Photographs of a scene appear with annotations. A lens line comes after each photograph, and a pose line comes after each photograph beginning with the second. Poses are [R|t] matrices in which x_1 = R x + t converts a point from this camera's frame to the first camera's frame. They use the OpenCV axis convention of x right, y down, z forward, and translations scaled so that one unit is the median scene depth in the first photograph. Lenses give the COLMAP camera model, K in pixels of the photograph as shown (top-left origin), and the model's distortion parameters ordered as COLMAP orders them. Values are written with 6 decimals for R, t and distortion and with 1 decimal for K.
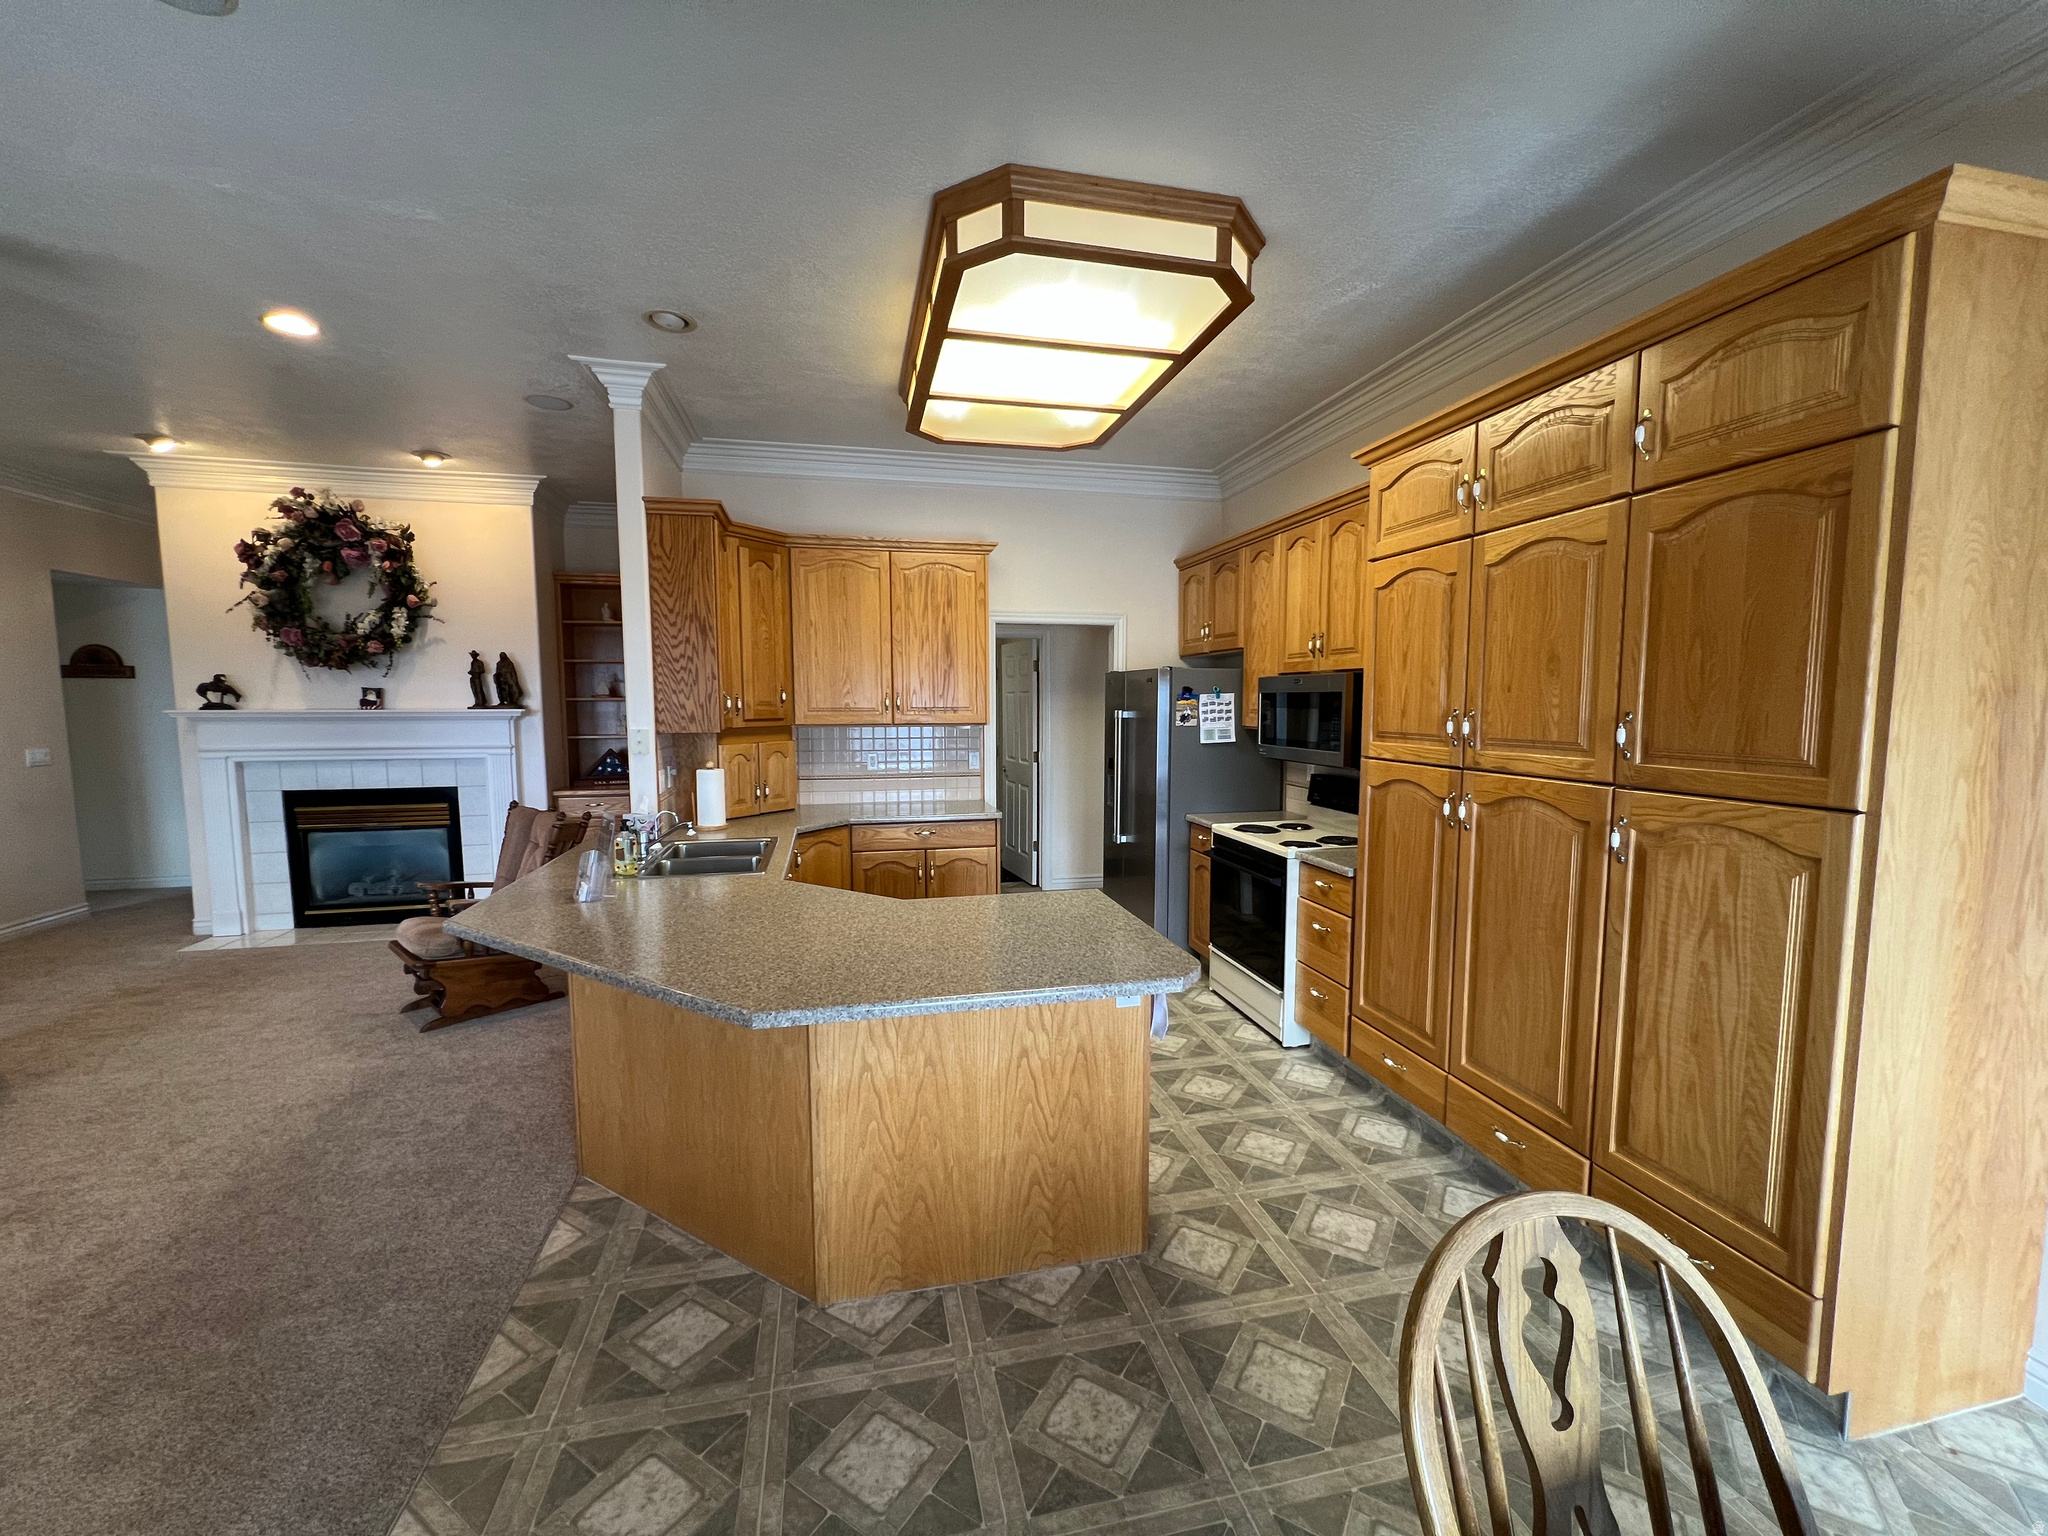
lens RADIAL K [[820.8, 0, 1026.5], [0, 820.8, 777.3], [0, 0, 1]] dist [-0.003611, 0.000651]
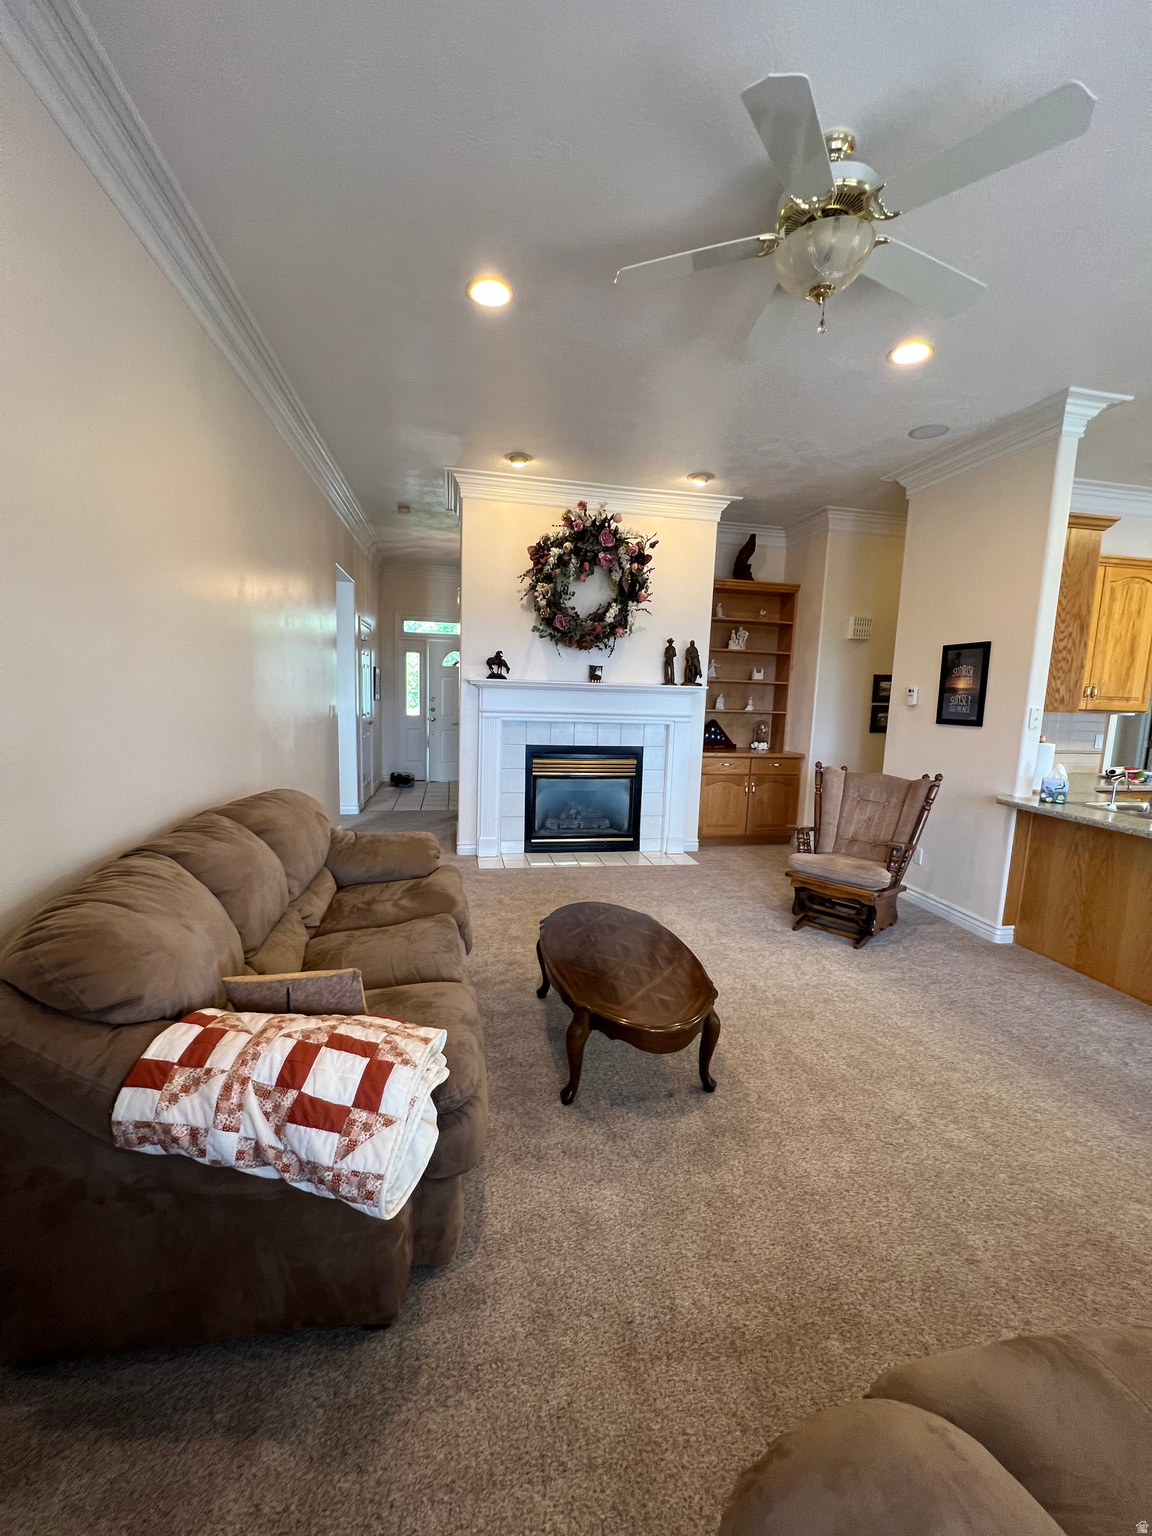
lens RADIAL K [[615.6, 0, 576.7], [0, 615.6, 770.4], [0, 0, 1]] dist [-0.003611, 0.000651]
pose [[0.998621, 0.037833, -0.036397, -0.787345], [-0.036374, 0.998540, 0.039940, 0.014894], [0.037854, -0.038561, 0.998539, 0.048786]]
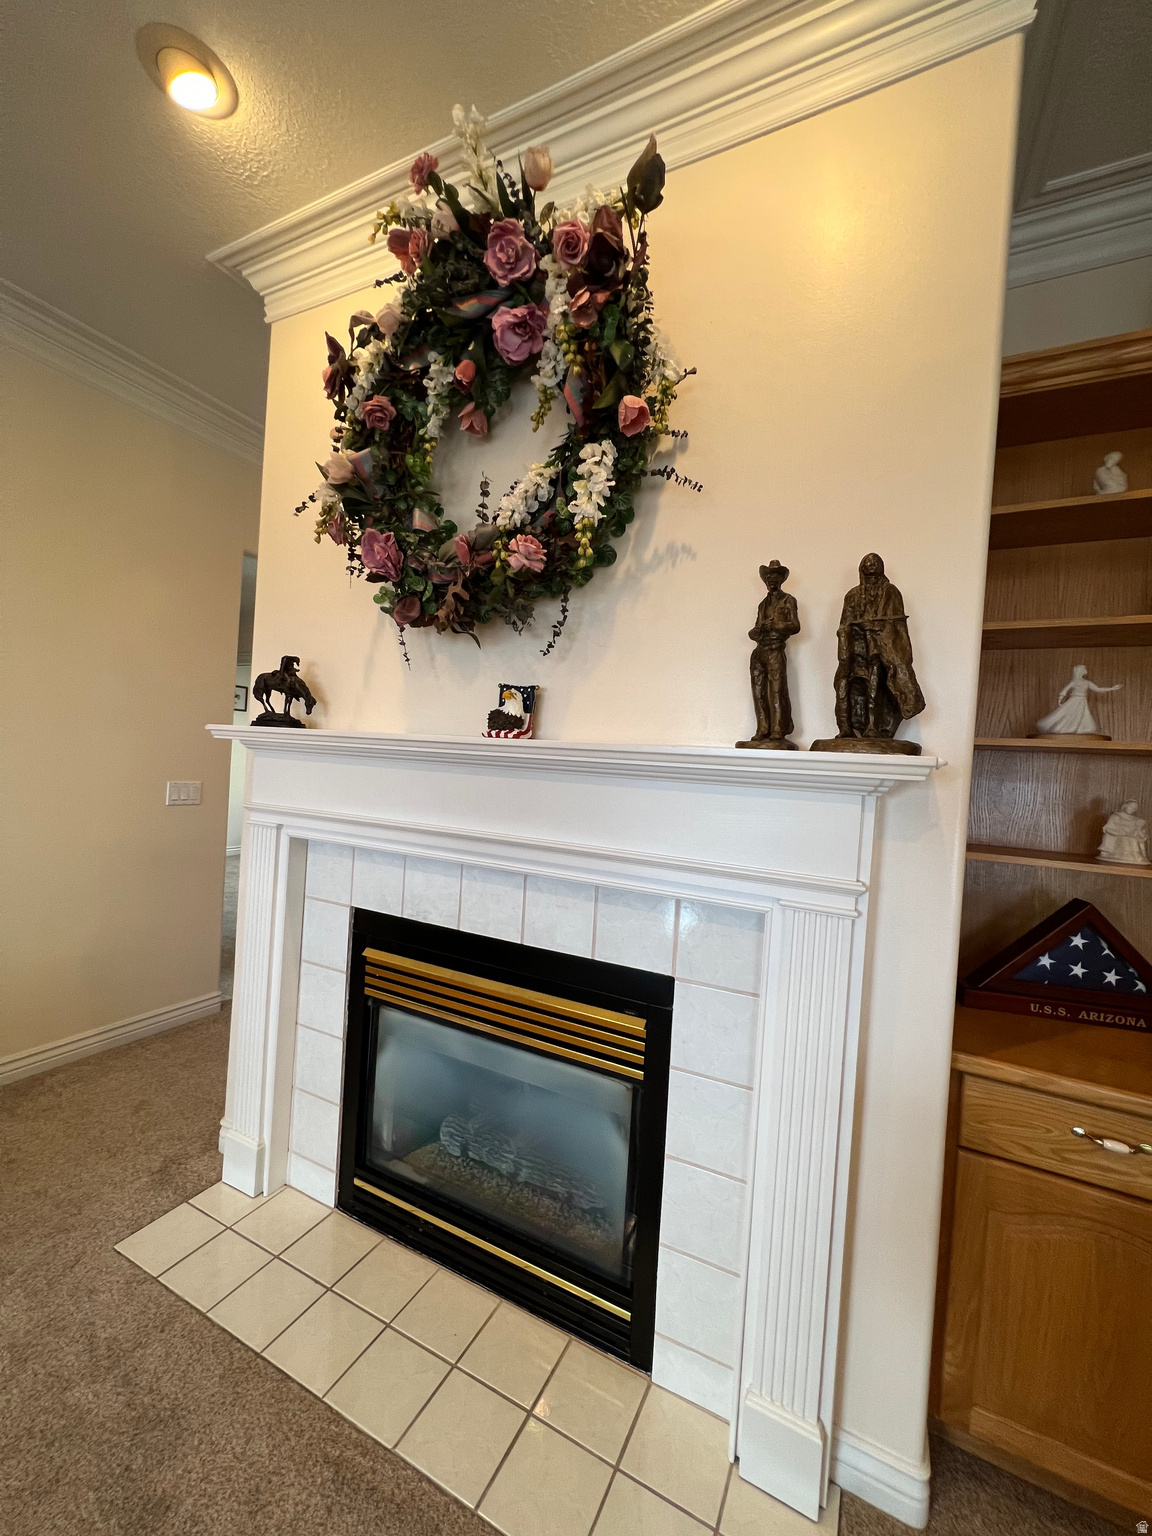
lens RADIAL K [[615.6, 0, 577.8], [0, 615.6, 770.8], [0, 0, 1]] dist [-0.003611, 0.000651]
pose [[0.764402, 0.054091, -0.642467, -0.586097], [-0.123051, 0.990397, -0.063021, -0.053480], [0.632888, 0.127230, 0.763718, 0.797486]]
